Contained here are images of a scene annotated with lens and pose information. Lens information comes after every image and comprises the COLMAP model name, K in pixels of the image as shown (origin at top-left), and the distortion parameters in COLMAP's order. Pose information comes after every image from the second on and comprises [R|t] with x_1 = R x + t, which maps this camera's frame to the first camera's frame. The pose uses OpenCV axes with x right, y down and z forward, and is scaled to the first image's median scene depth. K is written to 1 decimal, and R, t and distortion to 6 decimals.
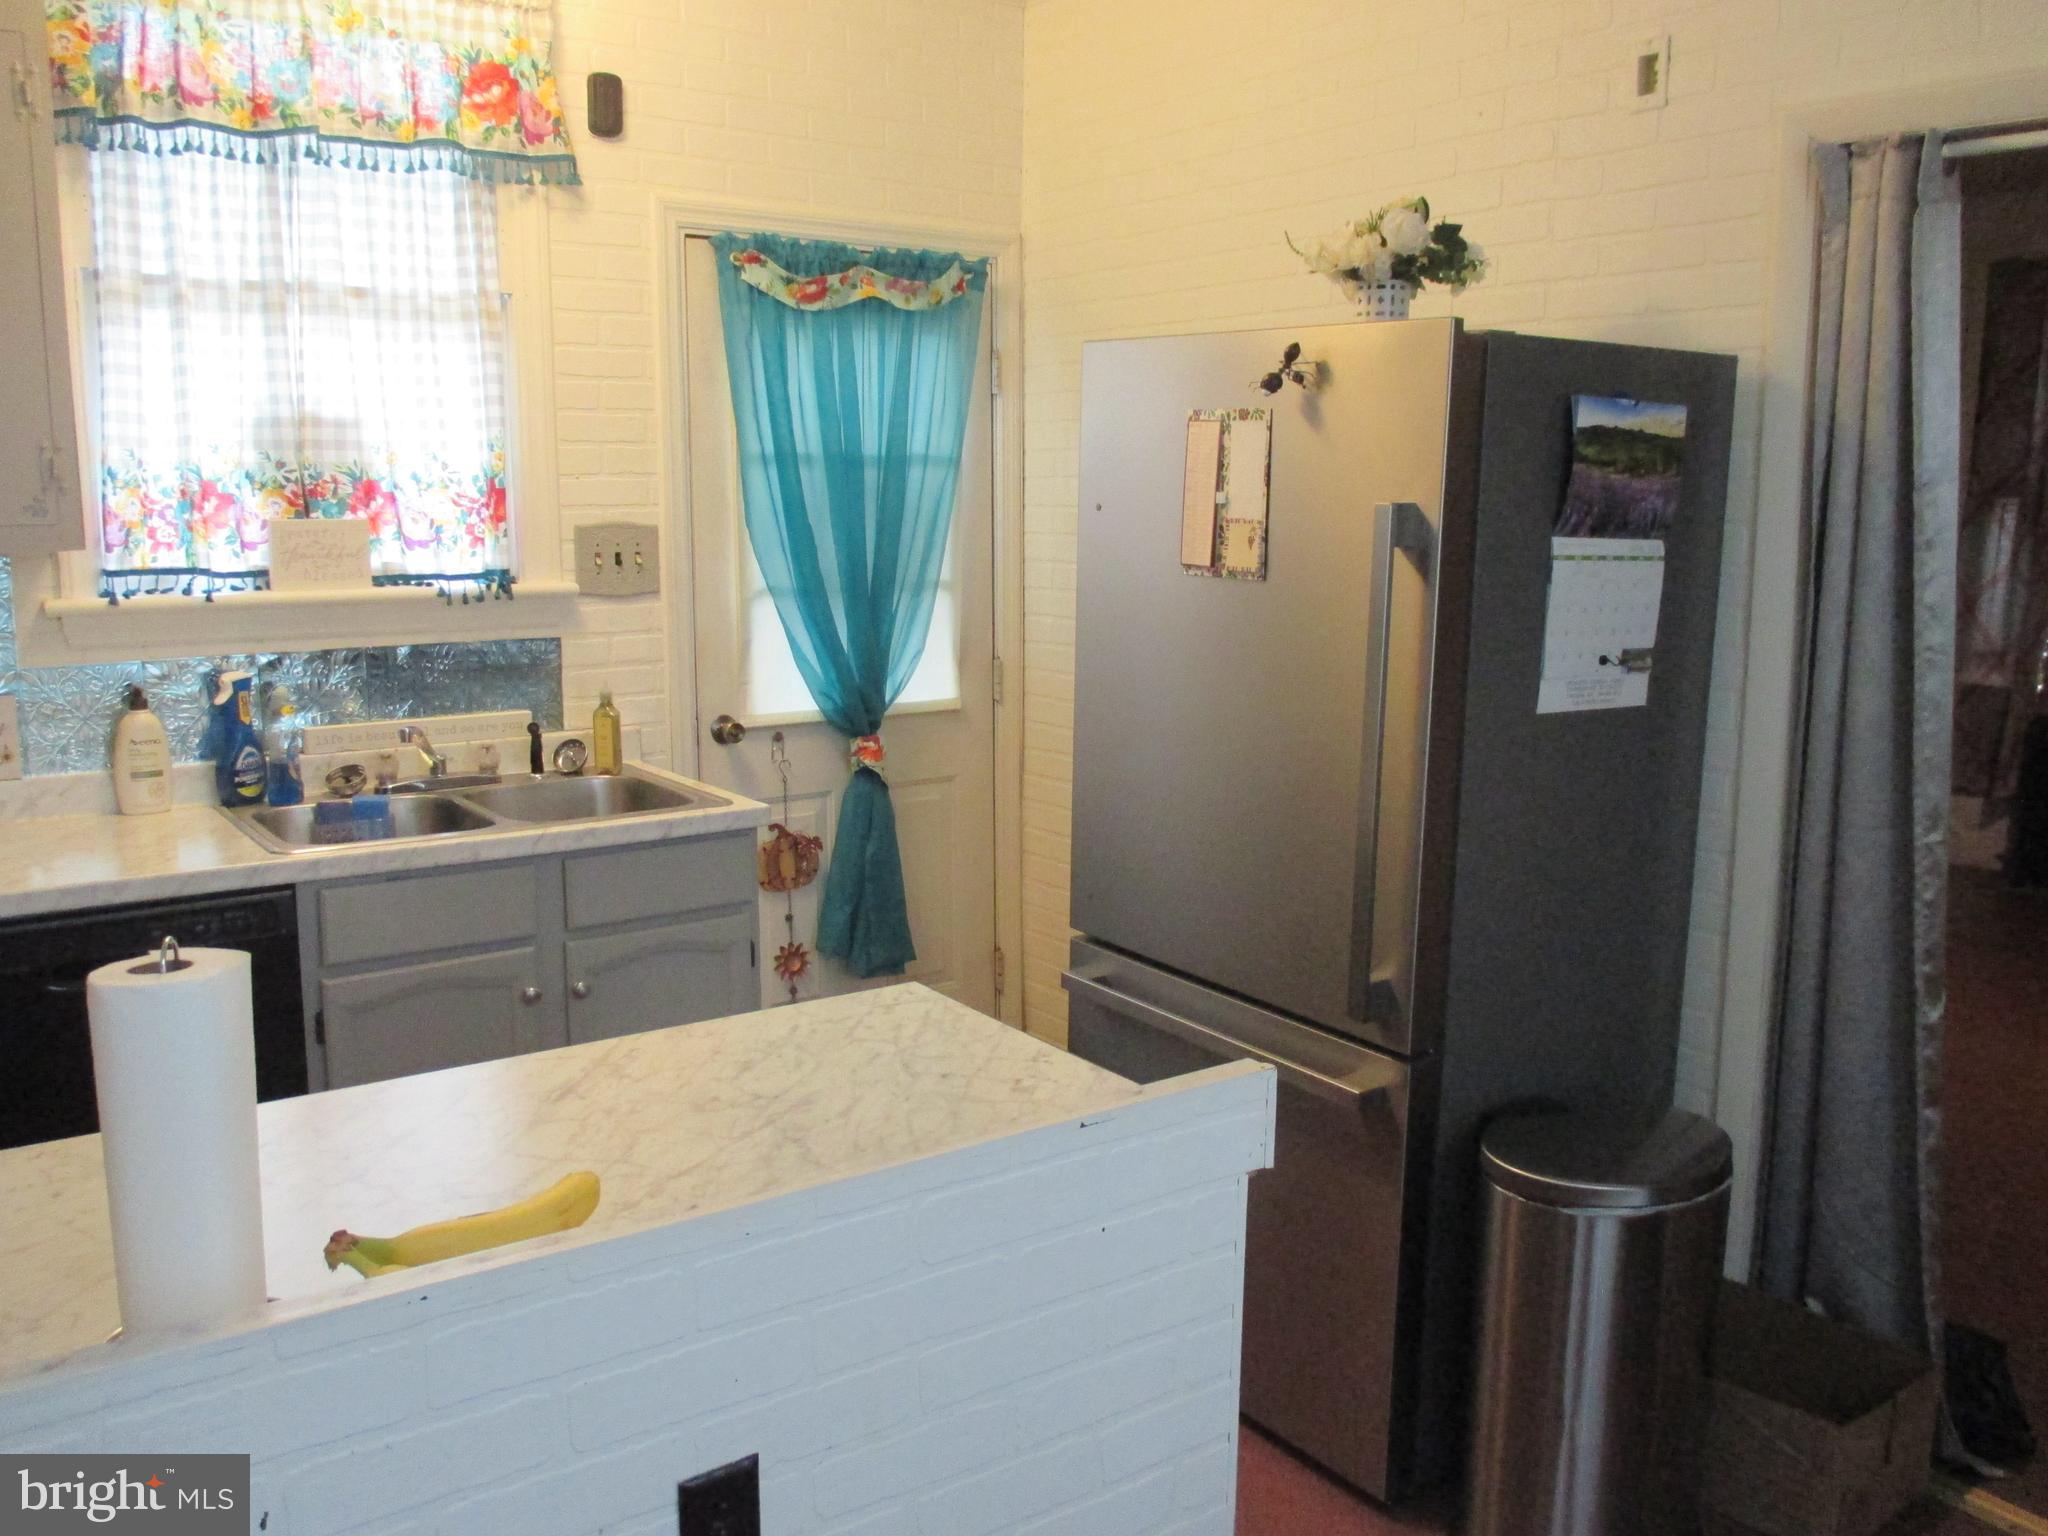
lens RADIAL K [[1674.2, 0, 1024.5], [0, 1674.2, 773.6], [0, 0, 1]] dist [-0.045098, -0.007231]
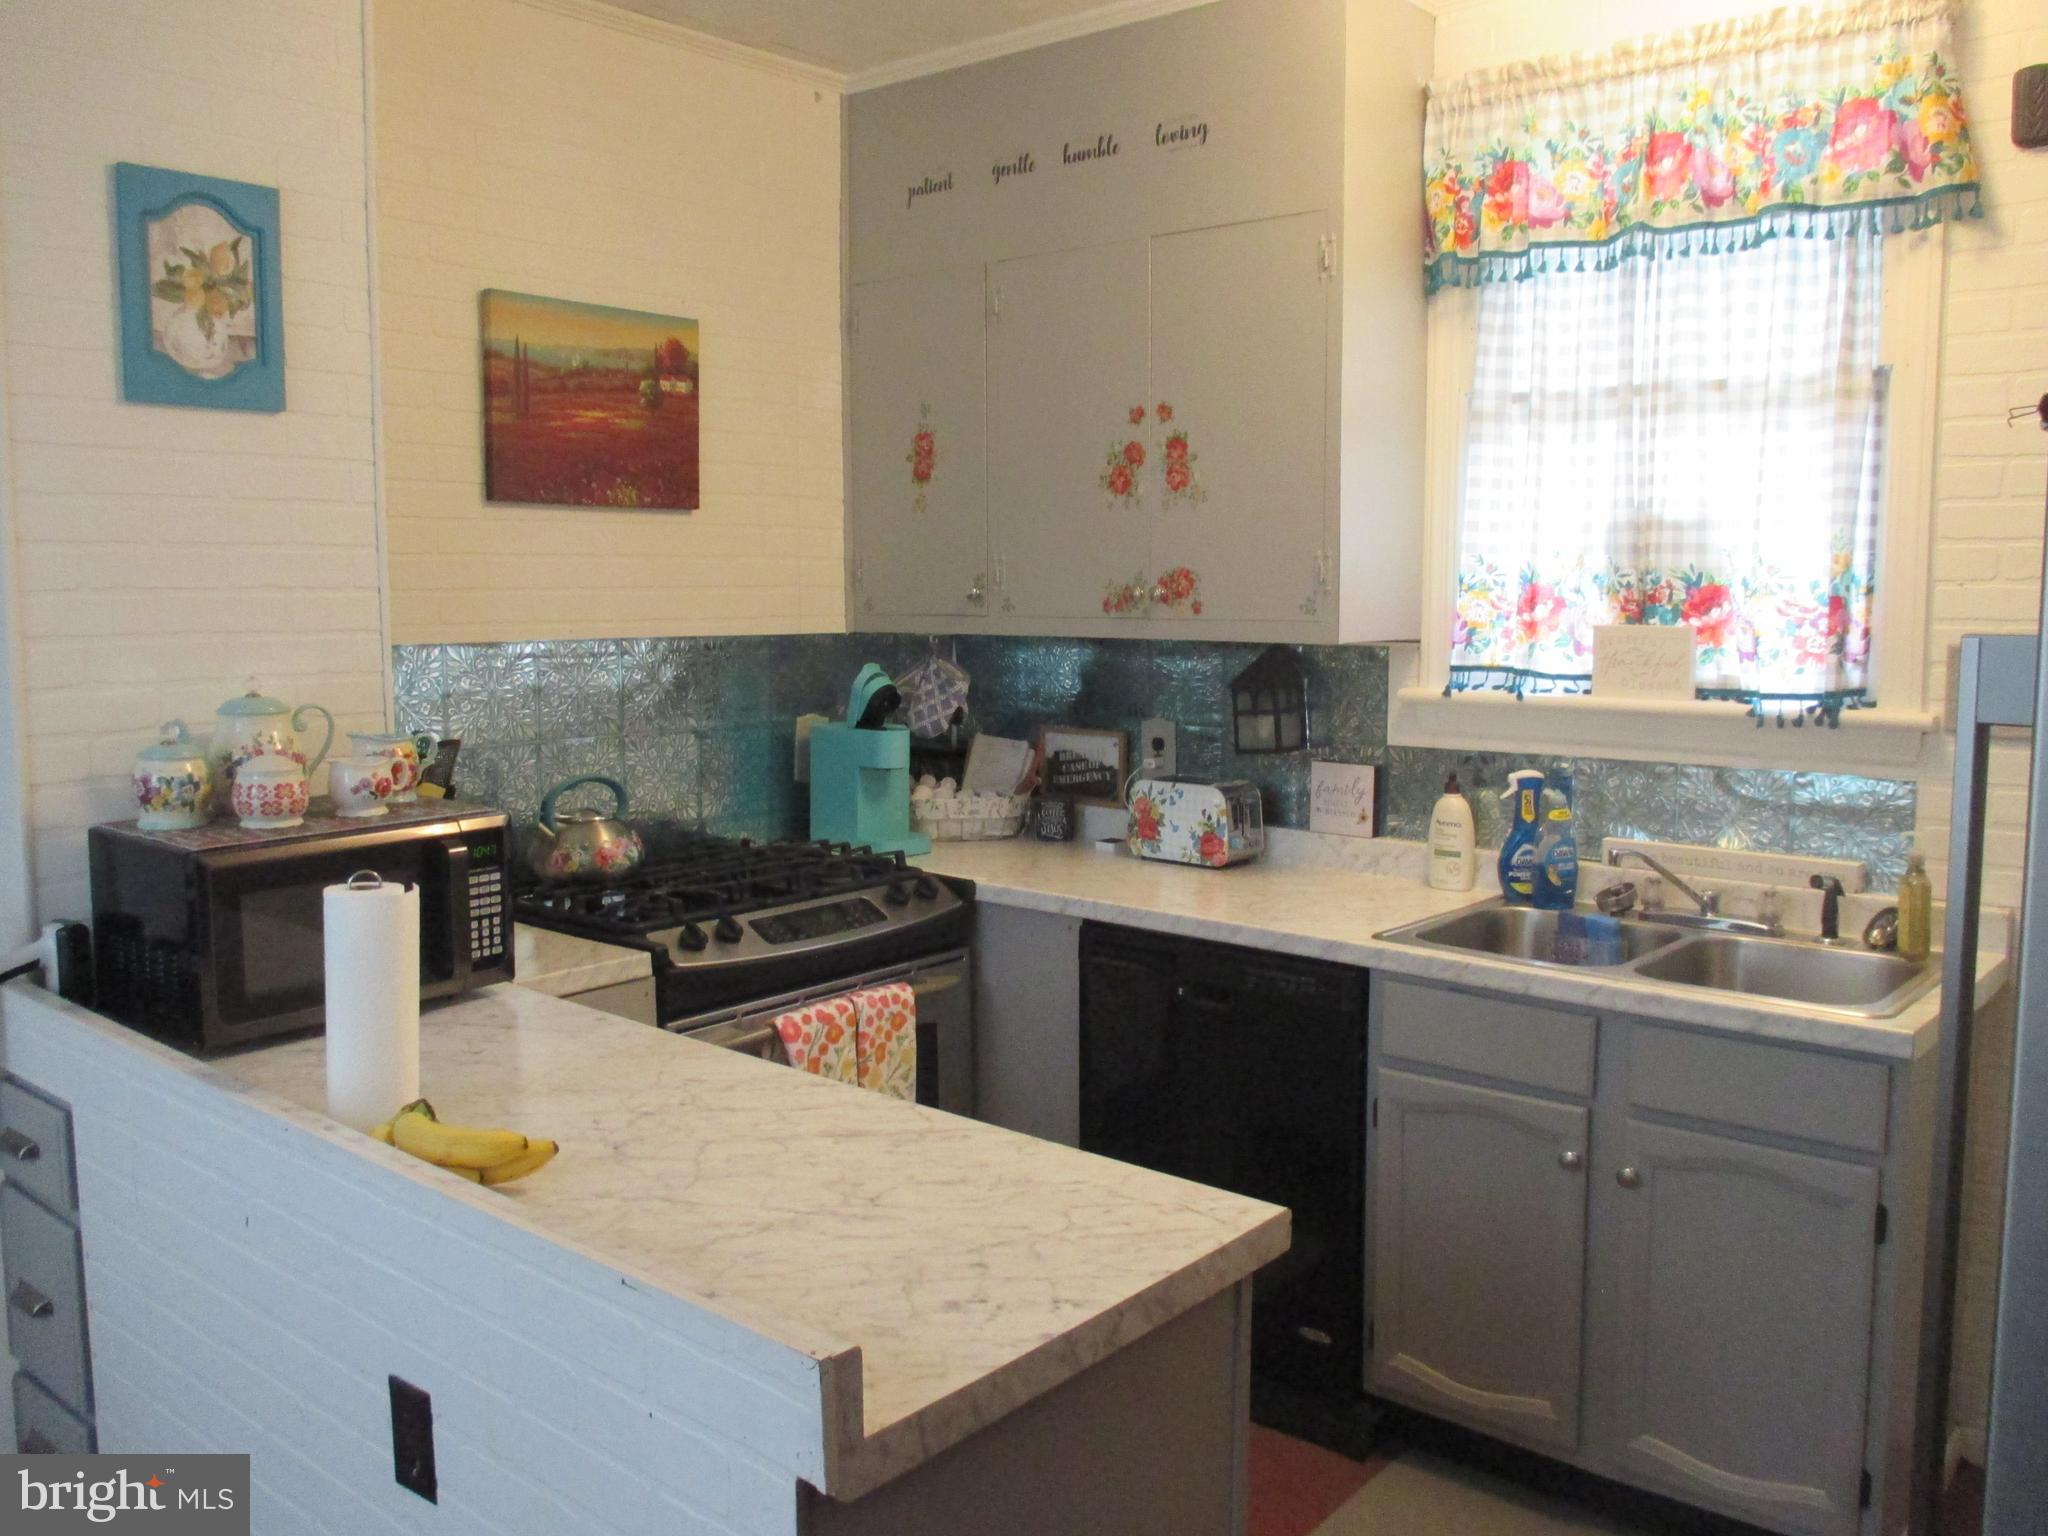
lens RADIAL K [[1690.0, 0, 1018.6], [0, 1690.0, 754.0], [0, 0, 1]] dist [-0.046385, 0.021899]
pose [[0.236839, 0.096455, -0.966749, 0.439627], [-0.163900, 0.984765, 0.058099, -0.077752], [0.957624, 0.144690, 0.249040, 0.423961]]
